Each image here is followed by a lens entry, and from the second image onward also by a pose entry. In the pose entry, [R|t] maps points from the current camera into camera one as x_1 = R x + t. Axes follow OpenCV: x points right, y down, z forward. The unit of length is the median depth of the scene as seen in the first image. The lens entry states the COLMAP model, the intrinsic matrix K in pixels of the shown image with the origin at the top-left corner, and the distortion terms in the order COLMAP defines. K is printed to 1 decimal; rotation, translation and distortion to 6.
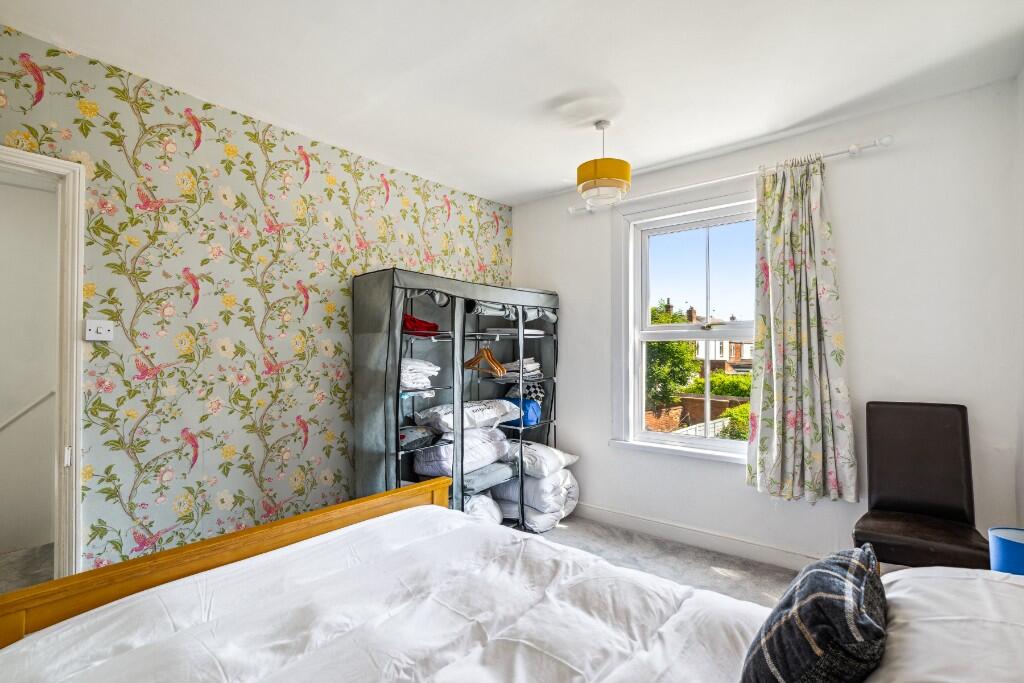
lens RADIAL K [[478.6, 0, 511.5], [0, 478.6, 351.4], [0, 0, 1]] dist [-0.000935, -0.000117]
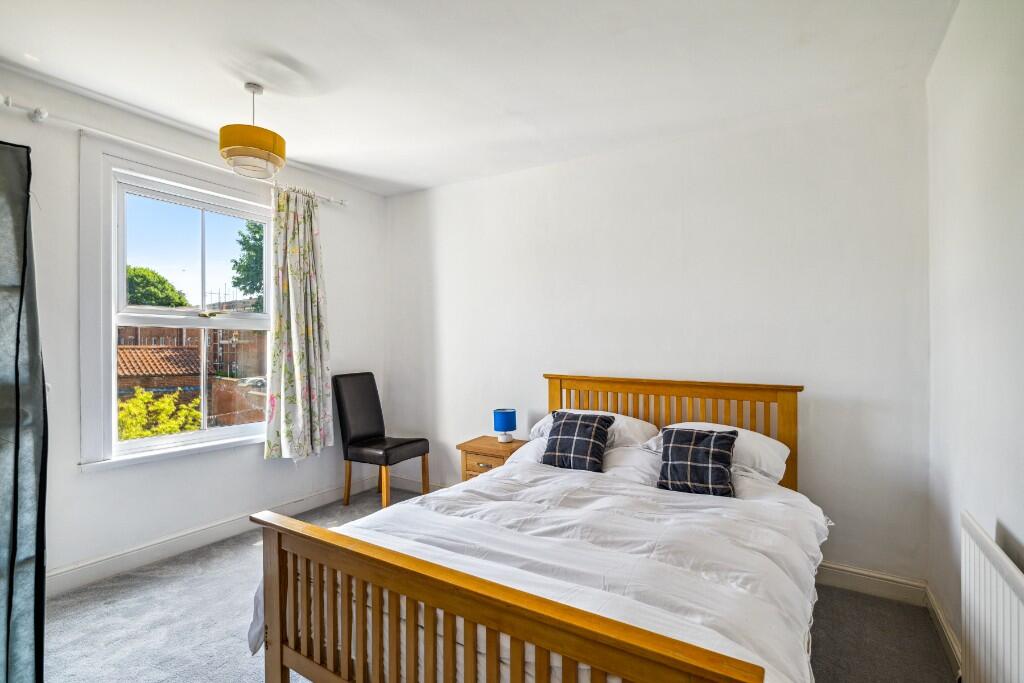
lens RADIAL K [[470.0, 0, 526.0], [0, 470.0, 345.1], [0, 0, 1]] dist [-0.001294, -0.000134]
pose [[-0.129767, -0.000833, 0.991544, -0.728421], [-0.004935, 0.999988, 0.000194, 0.008314], [-0.991532, -0.004868, -0.129770, 0.579475]]
